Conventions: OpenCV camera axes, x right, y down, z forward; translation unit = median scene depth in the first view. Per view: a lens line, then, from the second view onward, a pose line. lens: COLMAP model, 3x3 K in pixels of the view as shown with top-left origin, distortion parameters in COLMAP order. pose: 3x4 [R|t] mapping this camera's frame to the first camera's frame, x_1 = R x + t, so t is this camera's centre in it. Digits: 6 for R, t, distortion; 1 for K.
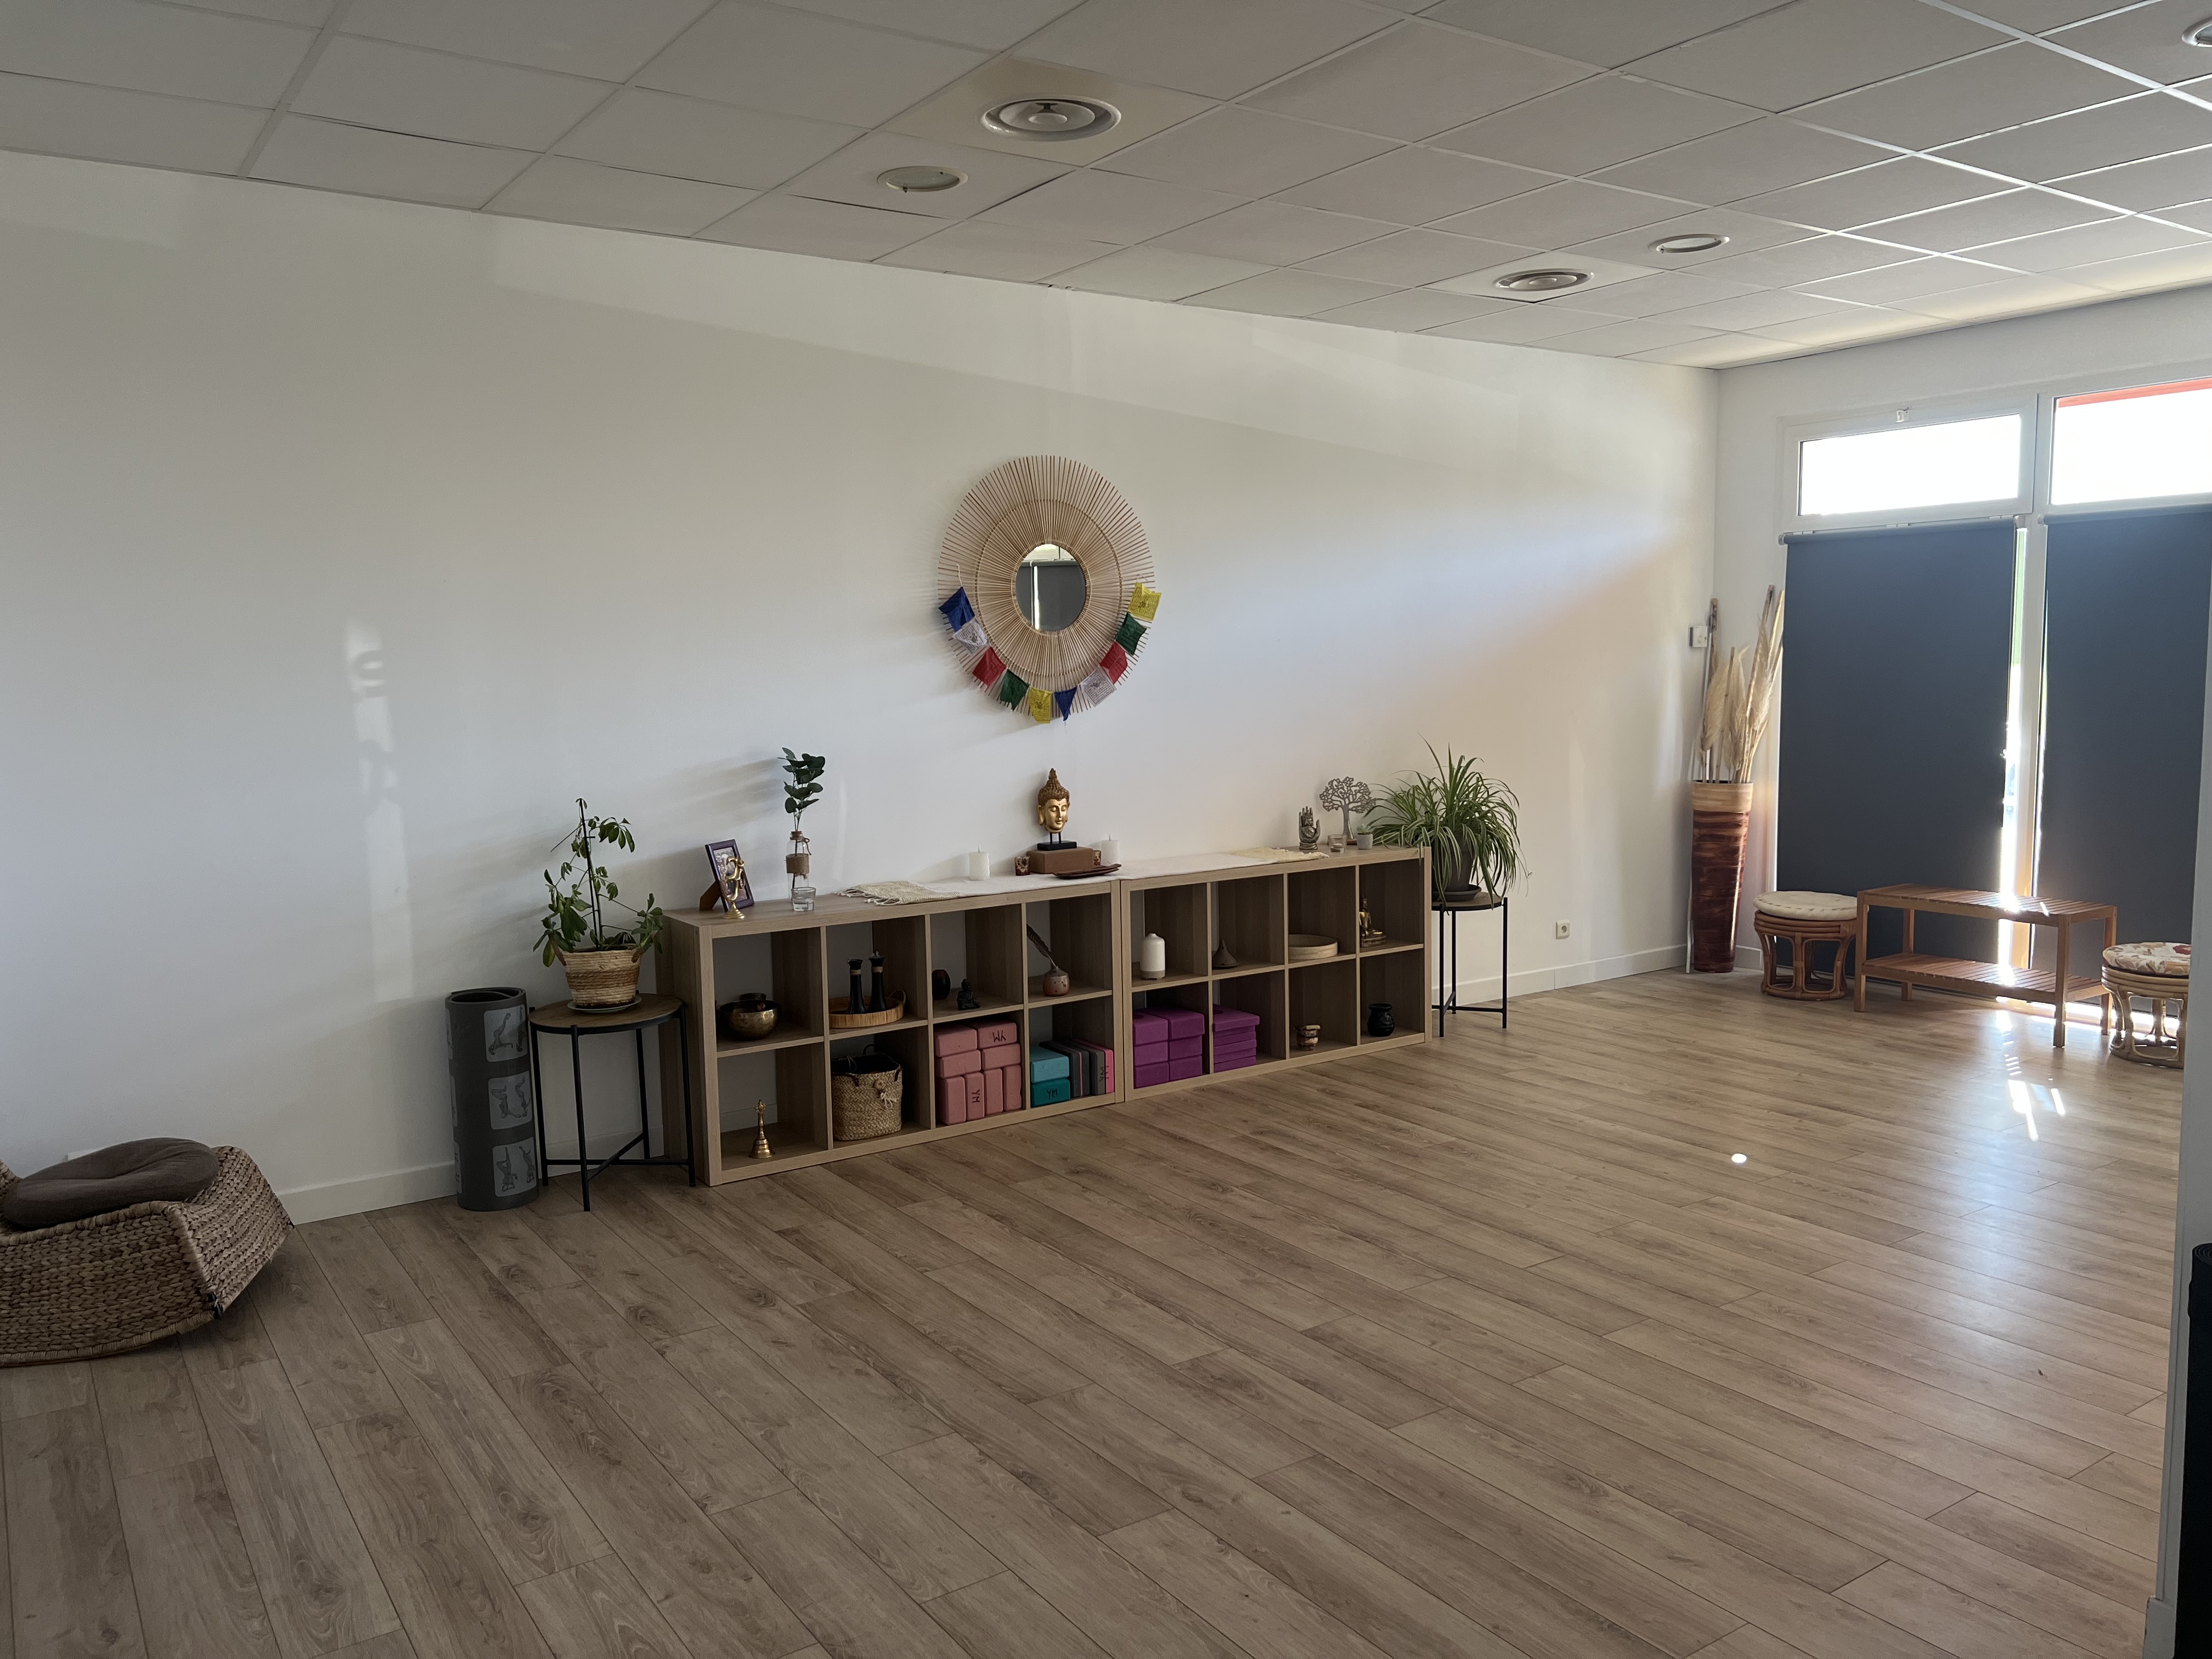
lens RADIAL K [[1661.2, 0, 1098.6], [0, 1661.2, 845.3], [0, 0, 1]] dist [0.045007, -0.050040]
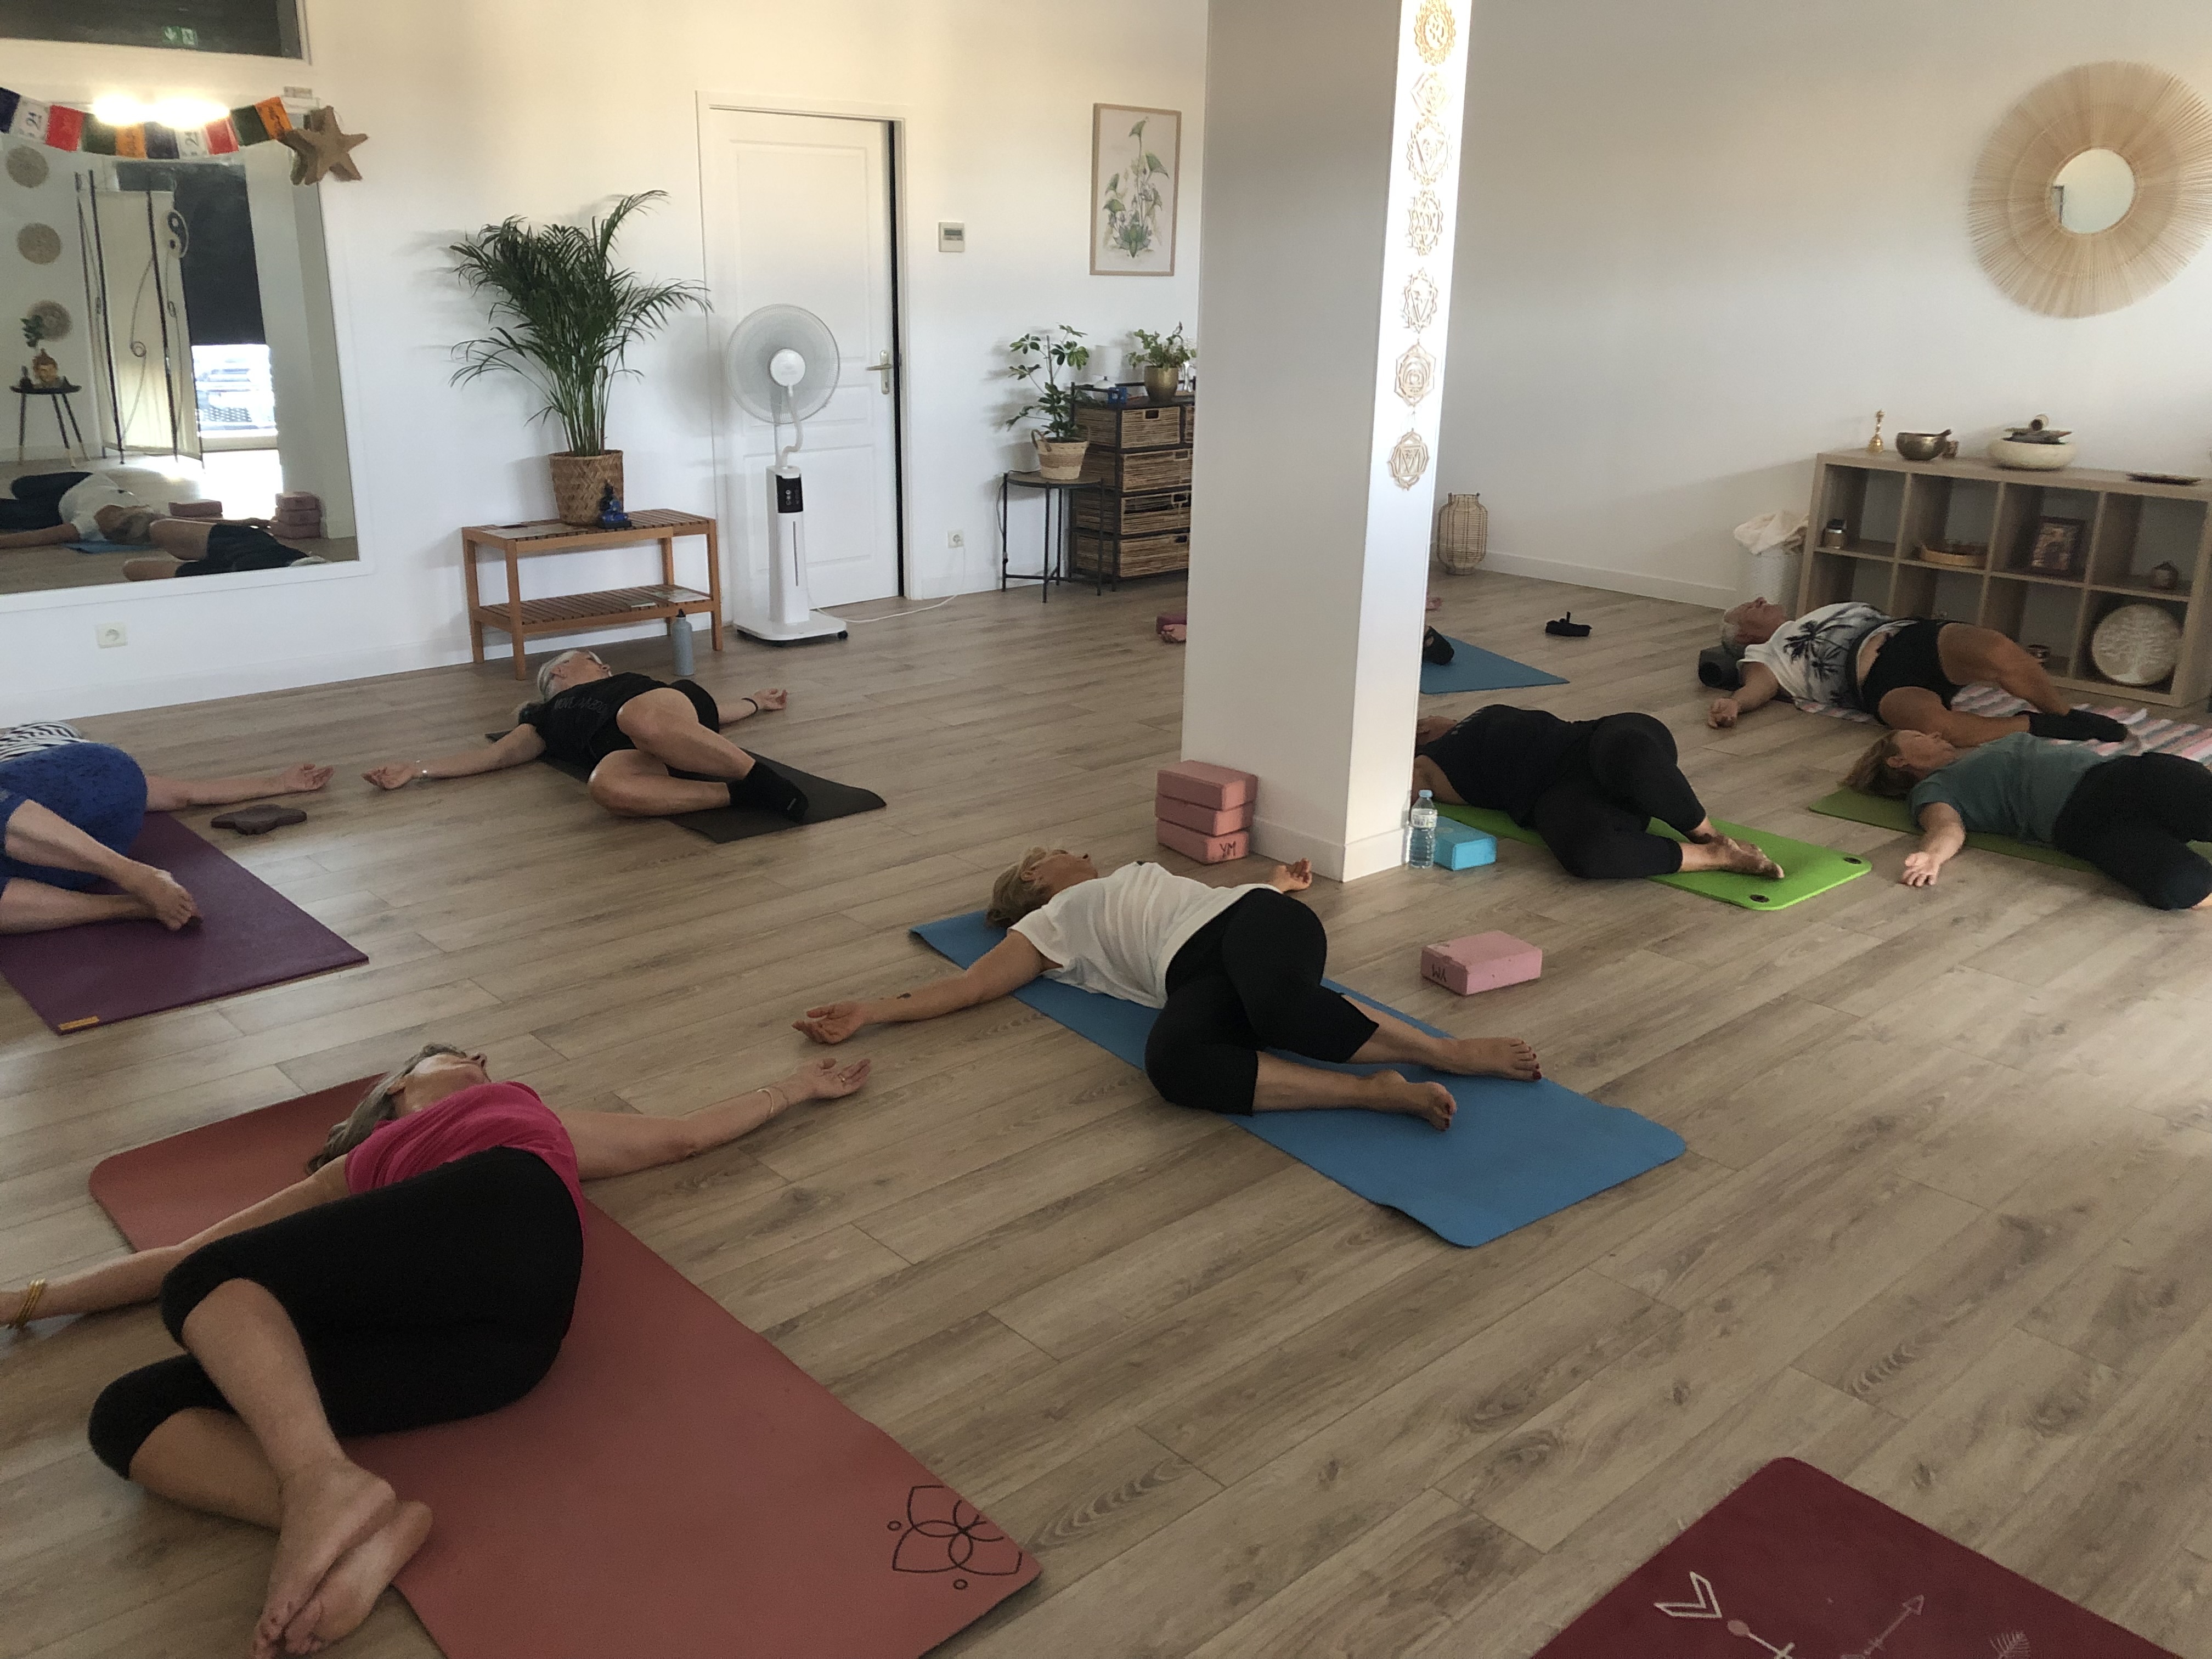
lens RADIAL K [[1818.2, 0, 1091.3], [0, 1818.2, 824.0], [0, 0, 1]] dist [0.014679, -0.000360]
pose [[0.143209, 0.320106, -0.936495, 1.207920], [-0.131703, 0.943997, 0.302530, -0.047368], [0.980890, 0.080014, 0.177348, 0.220680]]
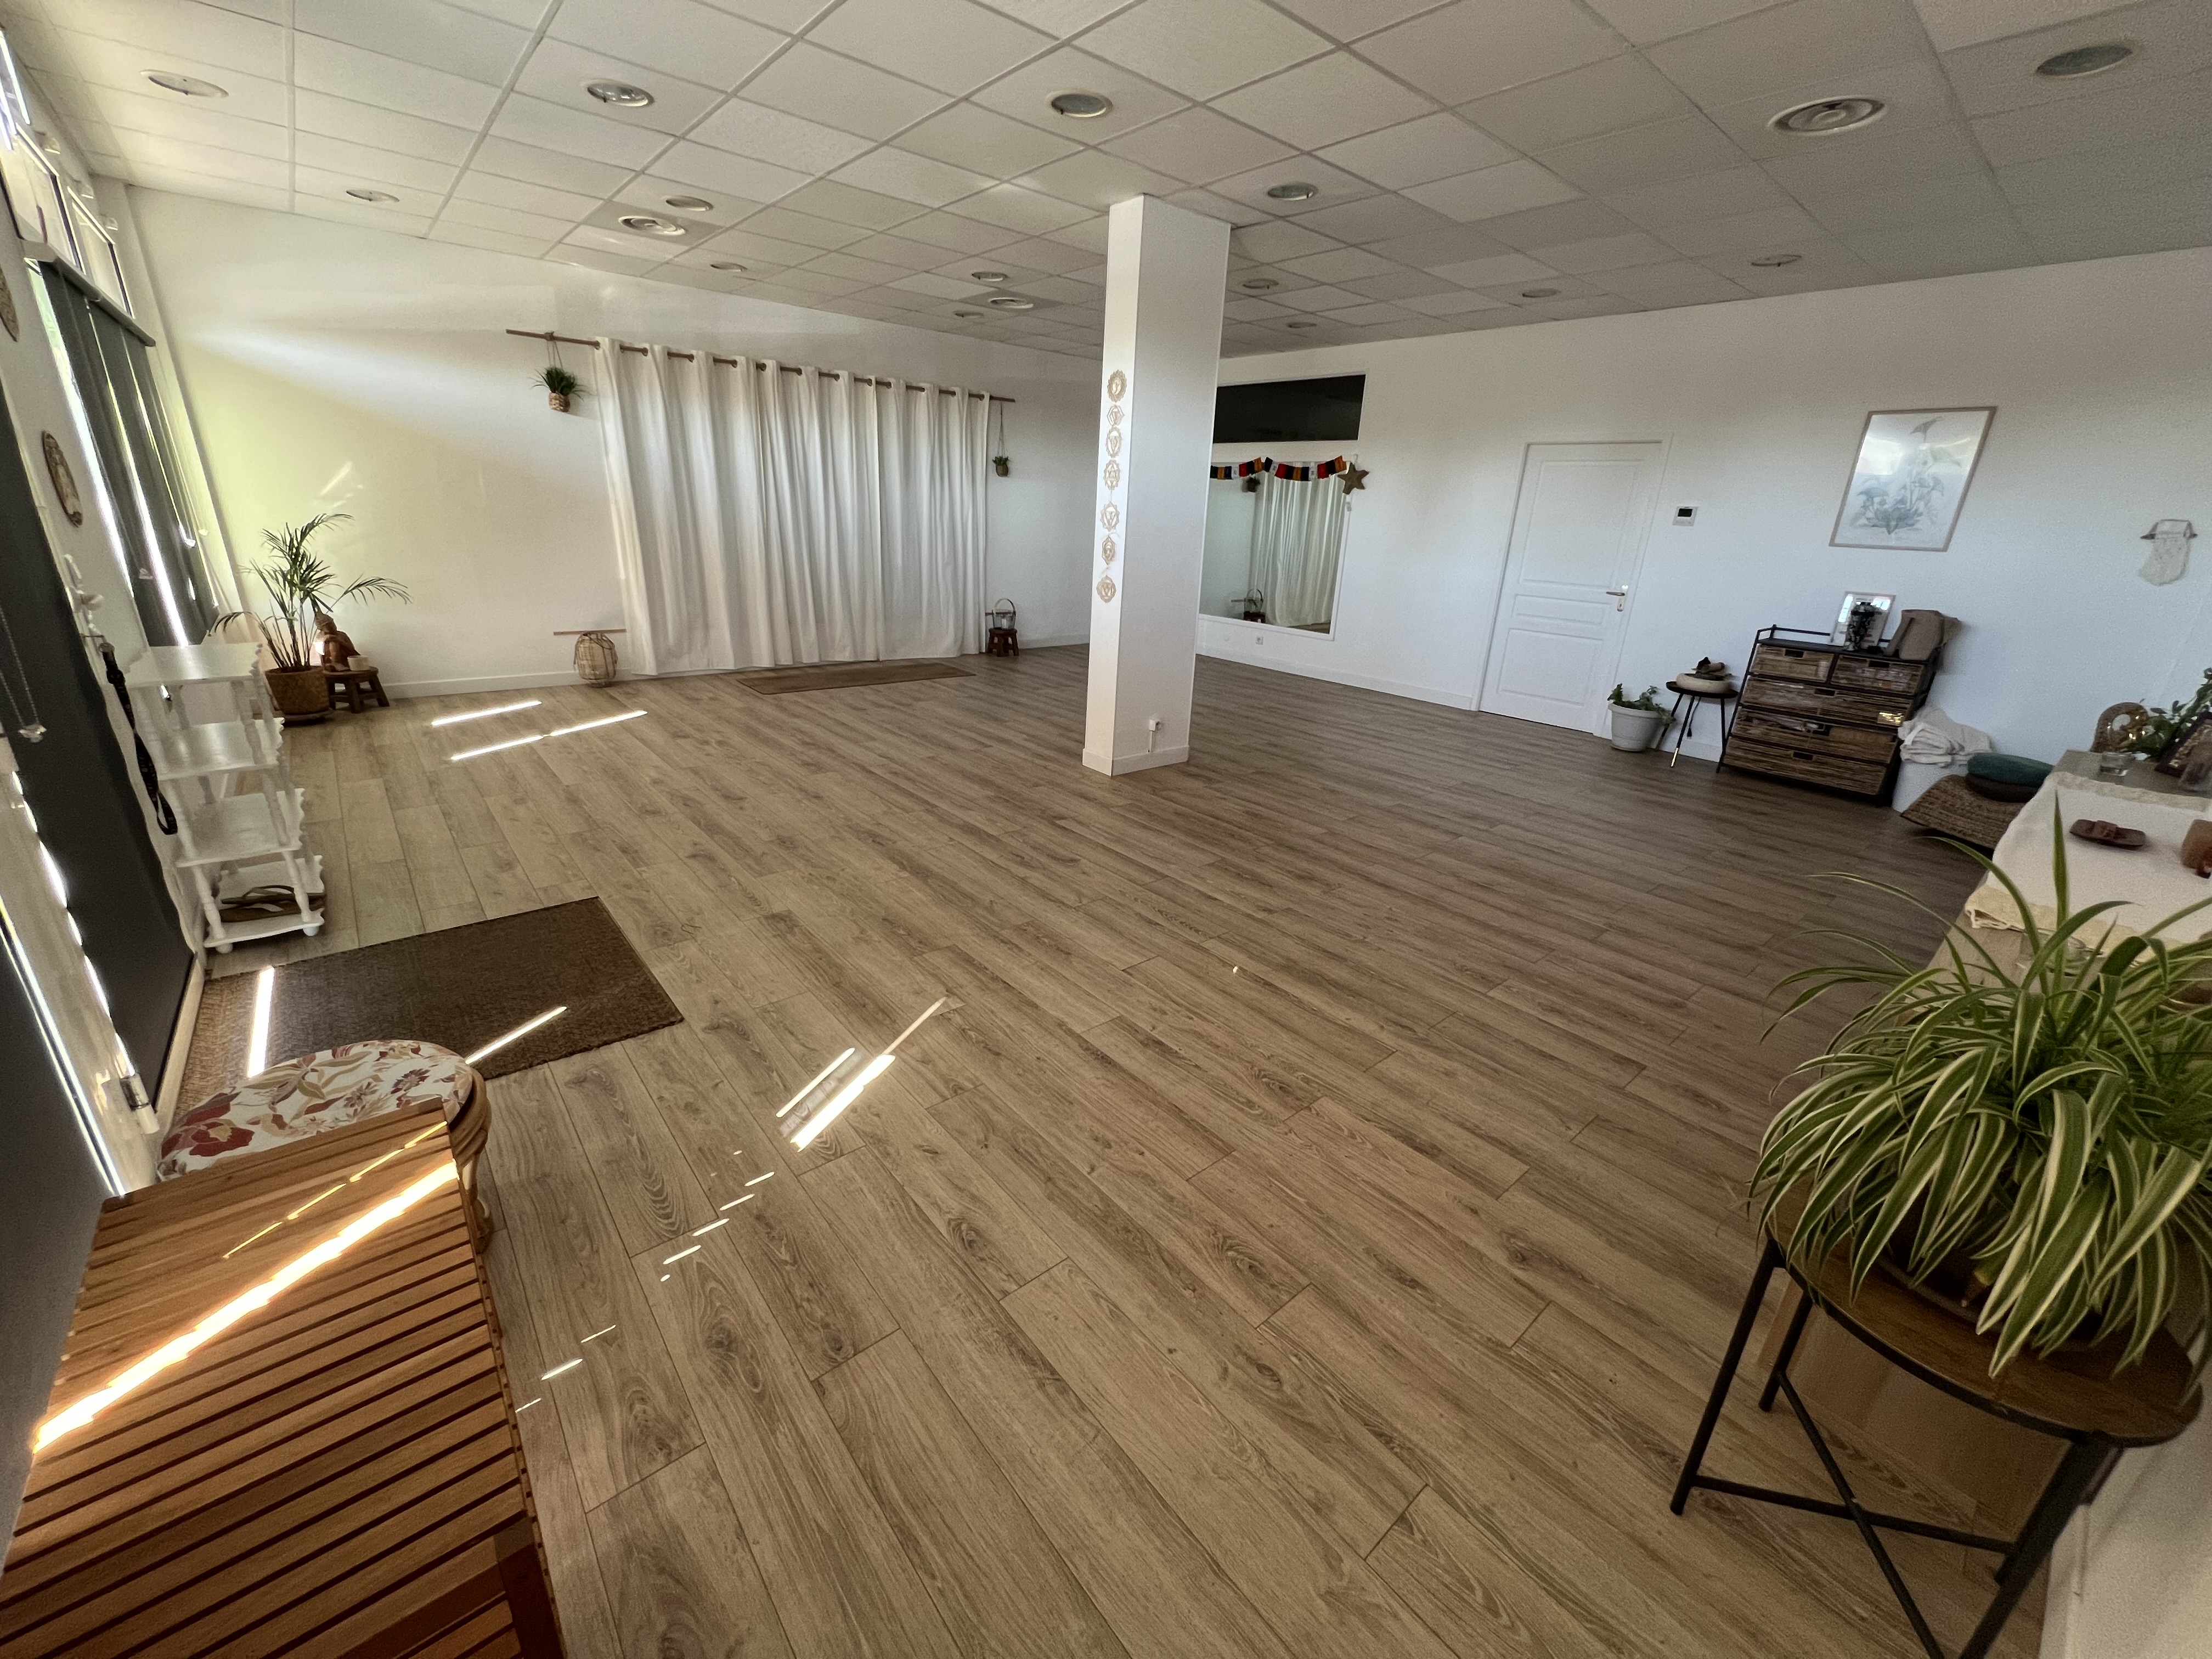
lens RADIAL K [[881.5, 0, 1106.0], [0, 881.5, 829.5], [0, 0, 1]] dist [-0.000286, -0.000059]
pose [[-0.993589, 0.014388, -0.112137, 0.506057], [-0.038260, 0.890555, 0.453265, -0.154293], [0.106386, 0.454649, -0.884294, 1.397105]]
